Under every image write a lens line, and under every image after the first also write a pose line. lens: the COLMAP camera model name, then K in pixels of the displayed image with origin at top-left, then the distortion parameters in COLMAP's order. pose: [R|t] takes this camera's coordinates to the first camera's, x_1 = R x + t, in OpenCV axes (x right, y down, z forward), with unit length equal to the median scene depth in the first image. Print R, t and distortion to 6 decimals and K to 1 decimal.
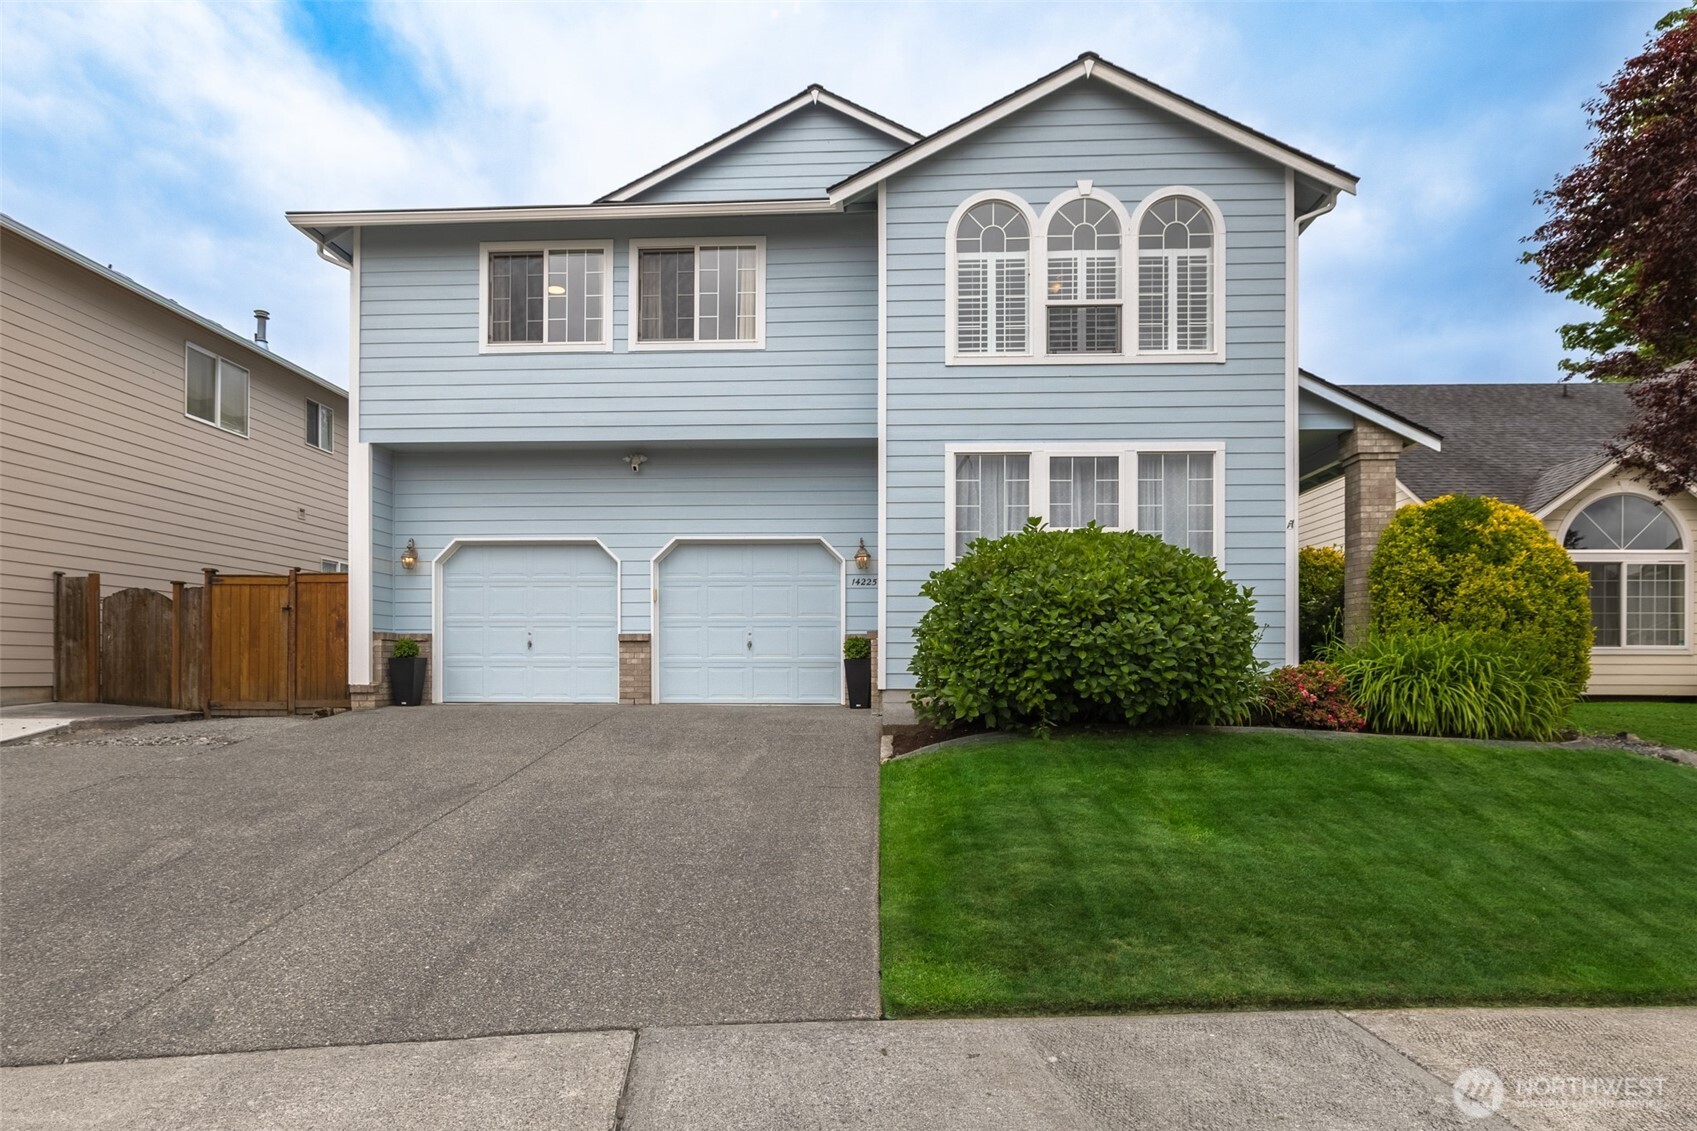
lens RADIAL K [[815.4, 0, 848.6], [0, 815.4, 665.4], [0, 0, 1]] dist [-0.006164, 0.000283]
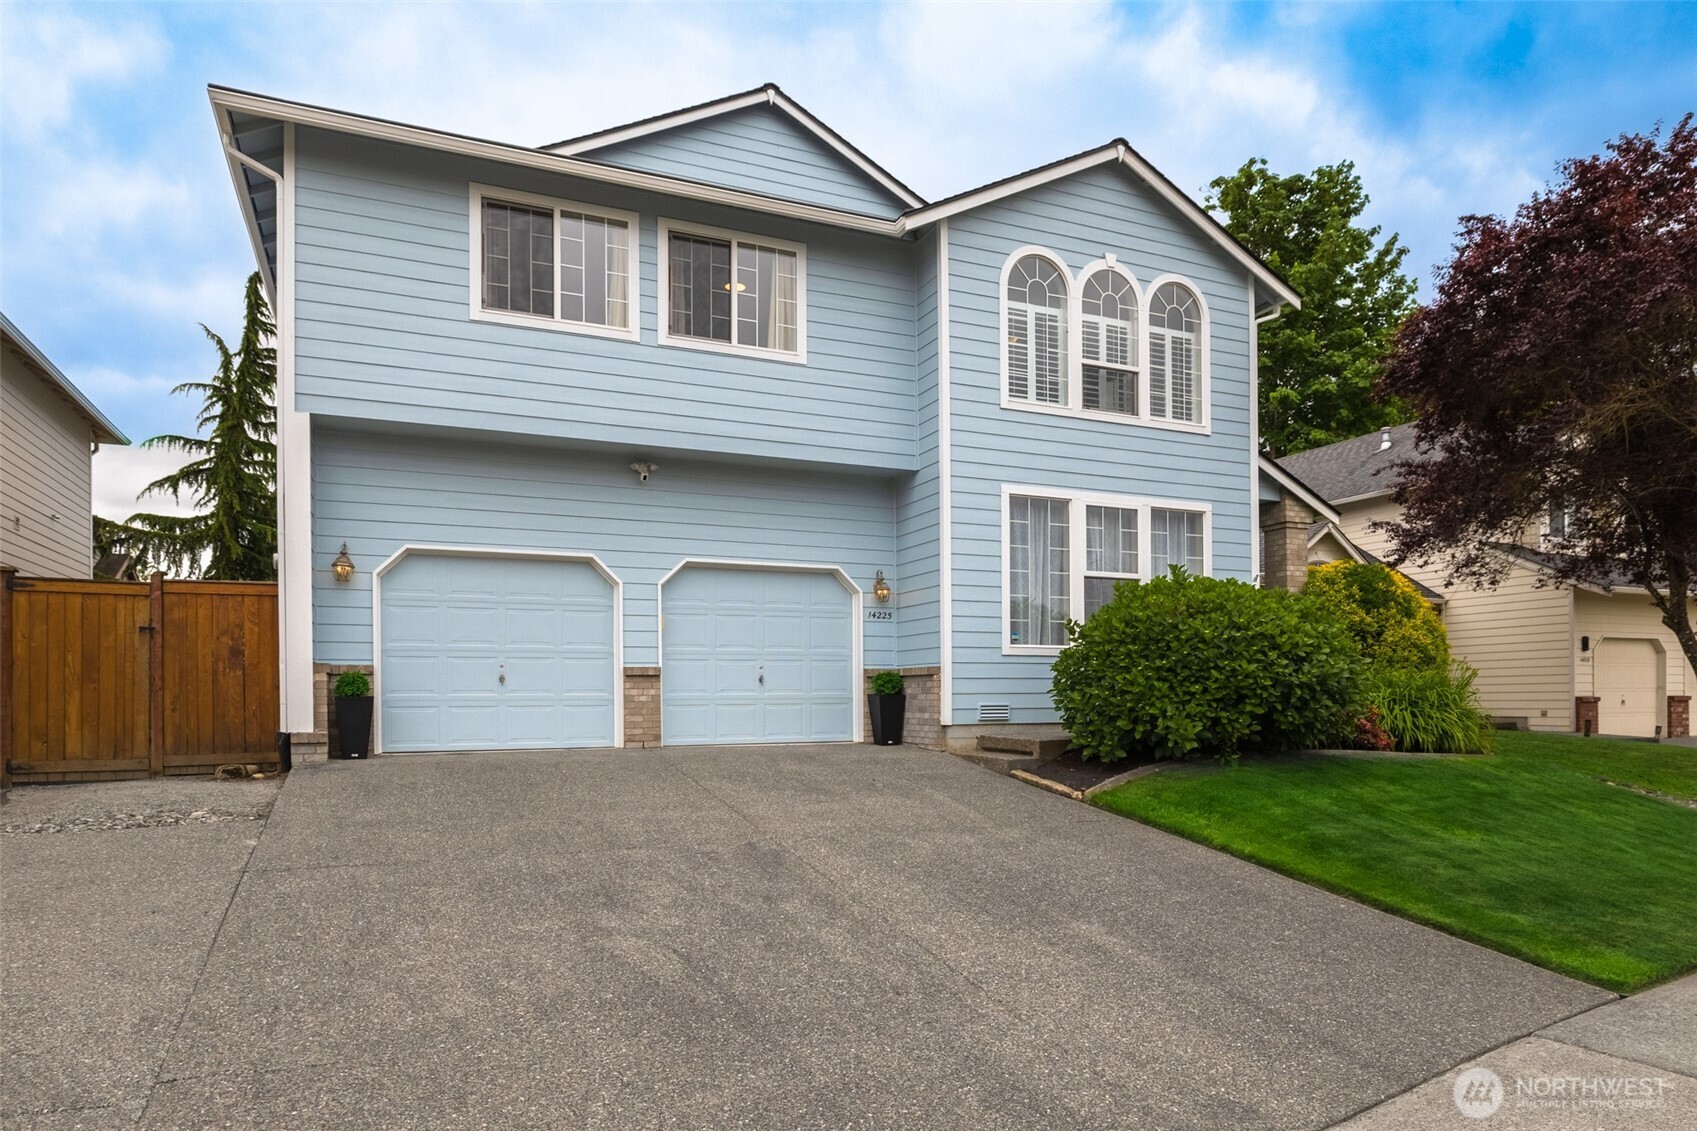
lens RADIAL K [[850.0, 0, 848.7], [0, 850.0, 694.3], [0, 0, 1]] dist [-0.004216, -0.001100]
pose [[0.923853, -0.006148, 0.382699, -0.436032], [0.007784, 0.999966, -0.002725, -0.005740], [-0.382669, 0.005496, 0.923869, 0.080828]]
